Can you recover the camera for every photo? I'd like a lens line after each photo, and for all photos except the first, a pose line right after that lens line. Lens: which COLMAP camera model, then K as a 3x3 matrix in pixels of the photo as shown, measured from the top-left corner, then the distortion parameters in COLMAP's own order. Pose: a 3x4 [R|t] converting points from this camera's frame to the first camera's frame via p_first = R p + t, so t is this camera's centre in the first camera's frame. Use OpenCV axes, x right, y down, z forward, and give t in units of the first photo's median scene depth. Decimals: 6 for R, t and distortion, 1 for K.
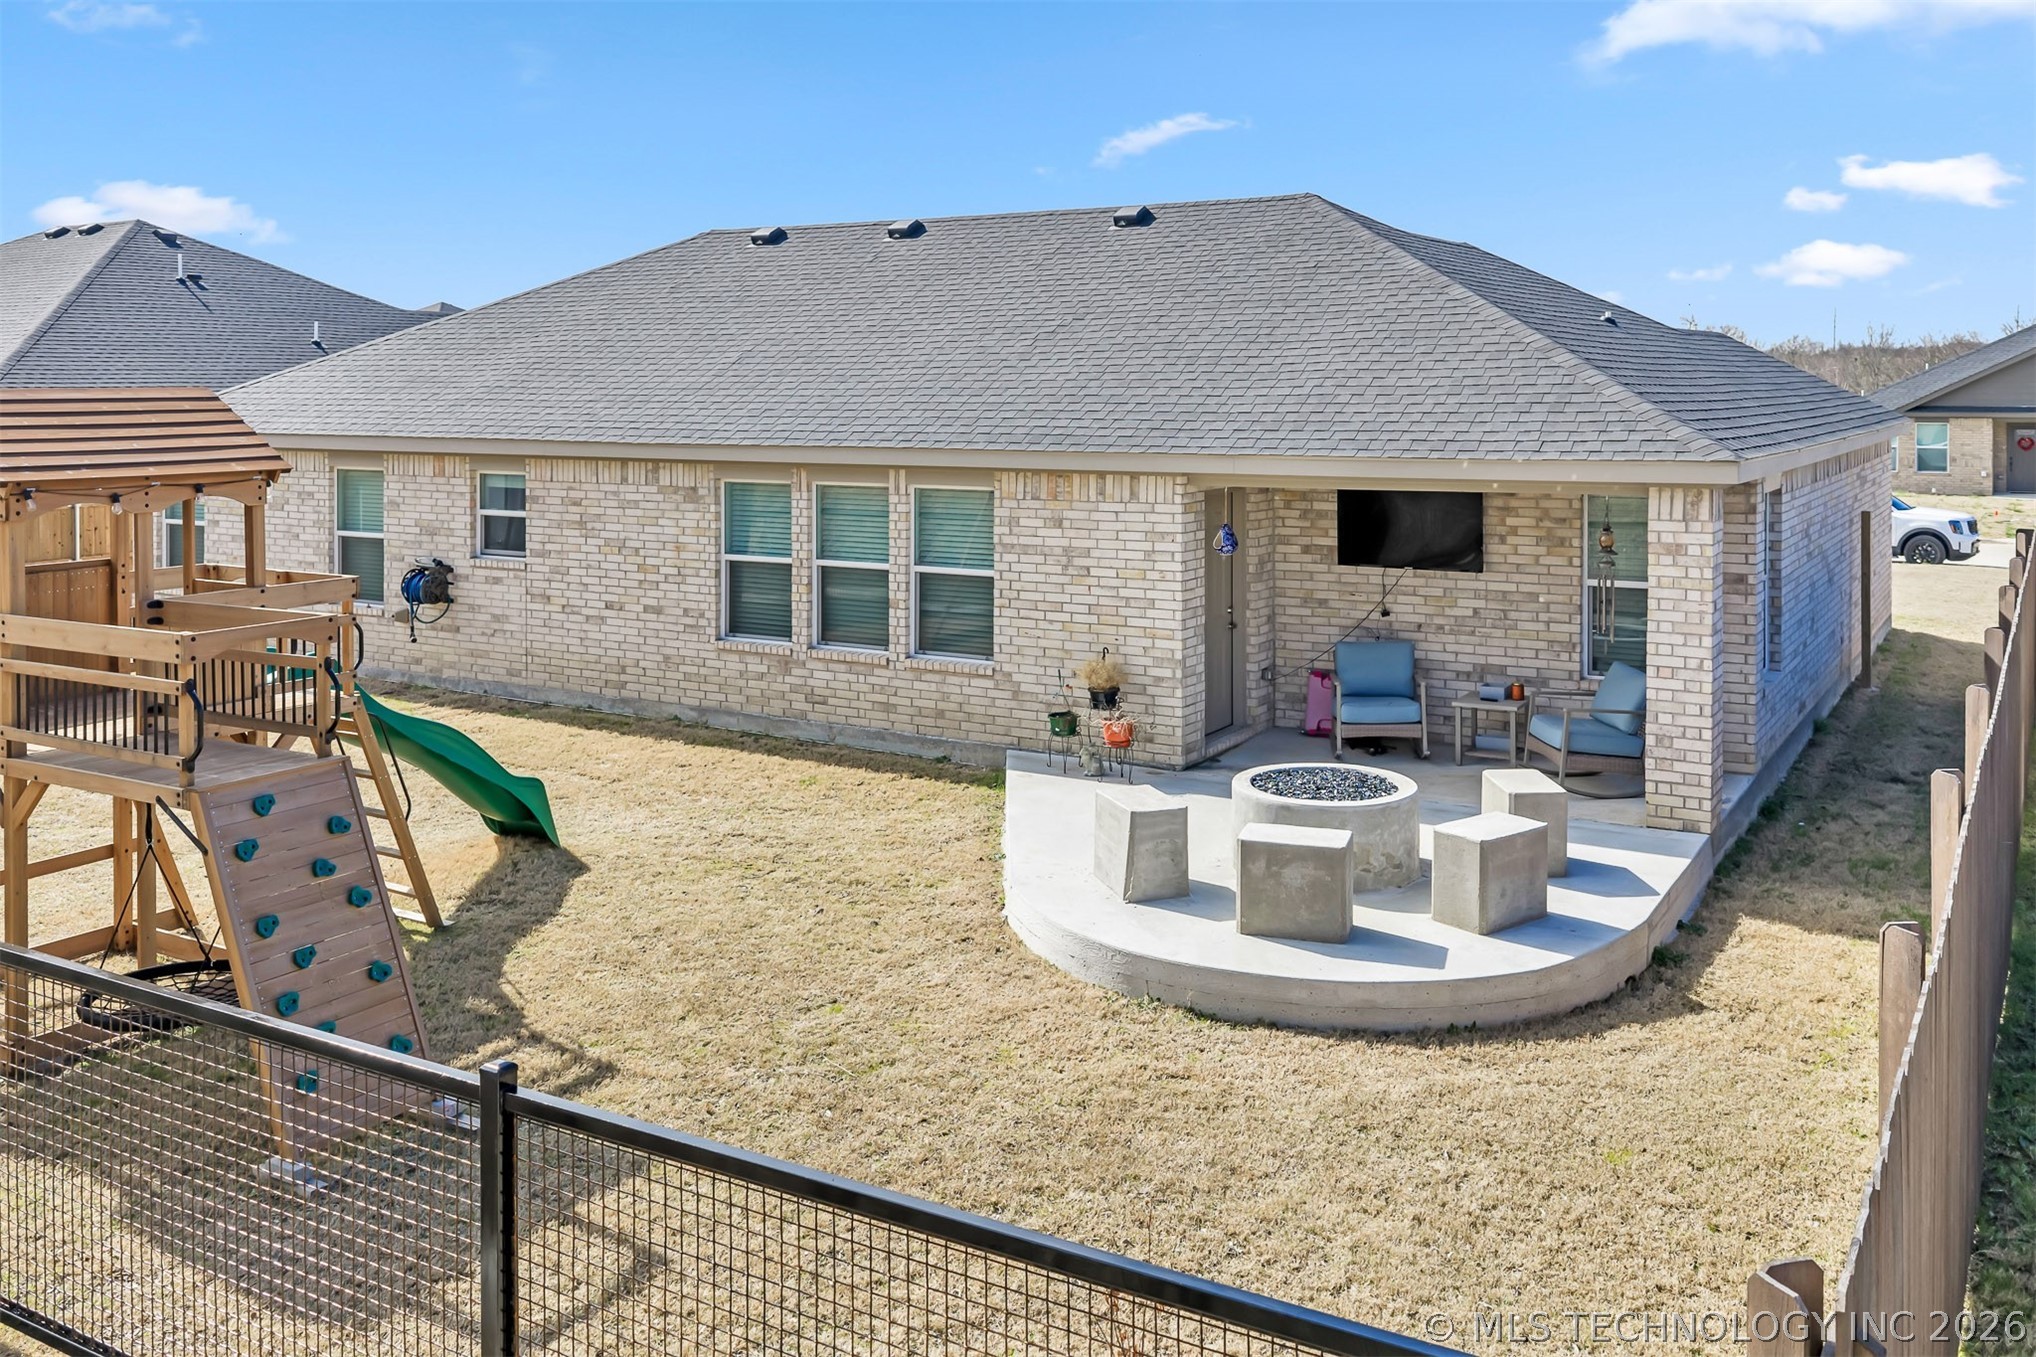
lens RADIAL K [[1601.8, 0, 1224.8], [0, 1601.8, 425.6], [0, 0, 1]] dist [0.019621, -0.013356]
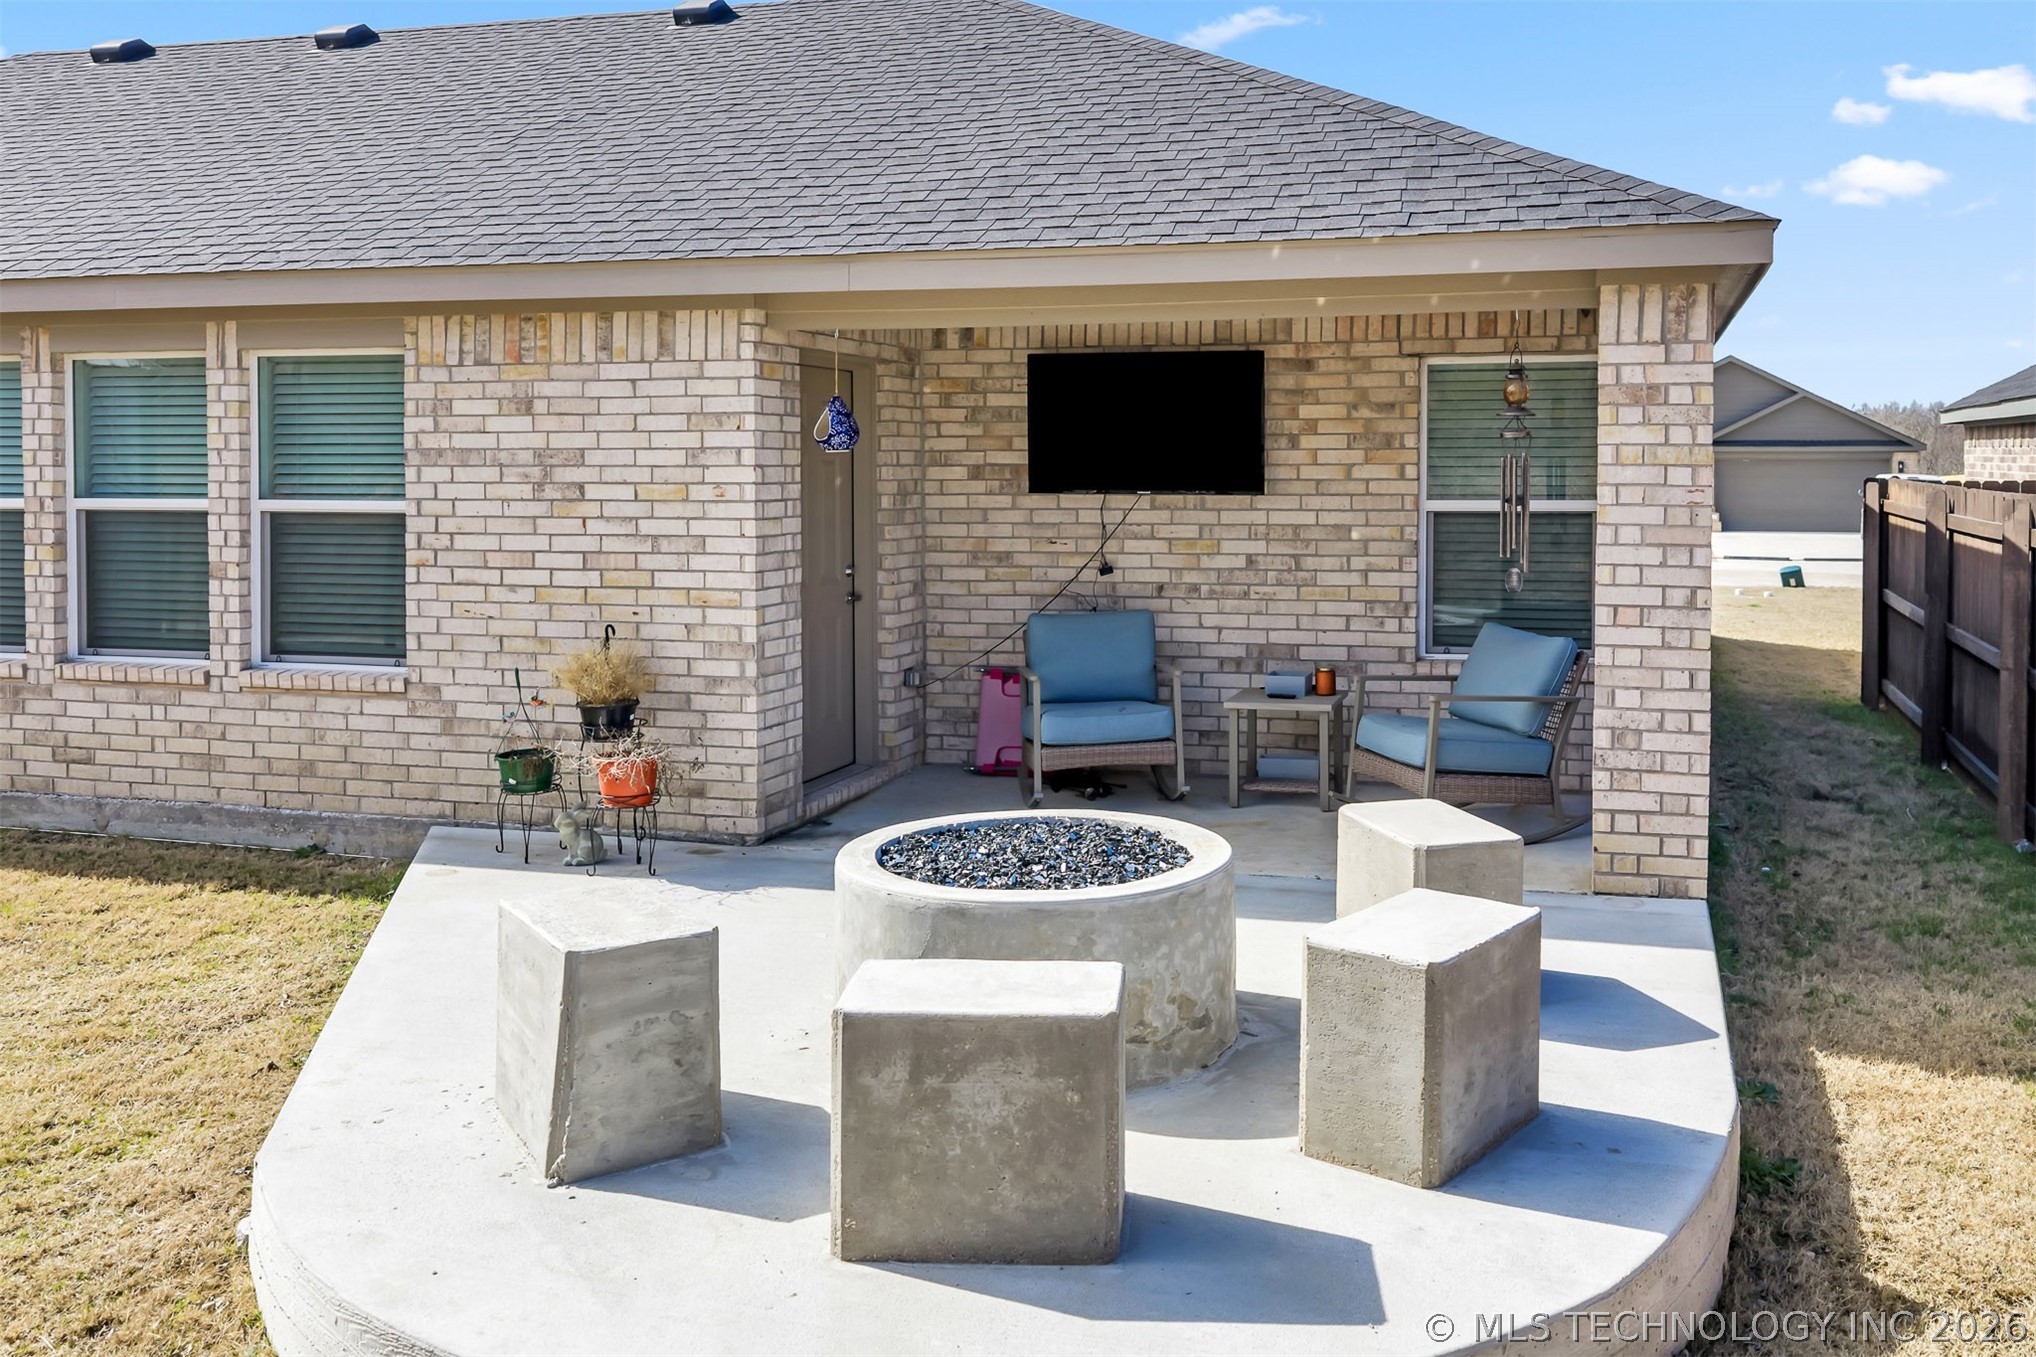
lens RADIAL K [[1601.8, 0, 1224.8], [0, 1601.8, 425.6], [0, 0, 1]] dist [0.019621, -0.013356]
pose [[0.976097, -0.003665, 0.217304, 0.010749], [0.011740, 0.999287, -0.035882, 0.088508], [-0.217018, 0.037576, 0.975444, 0.400174]]
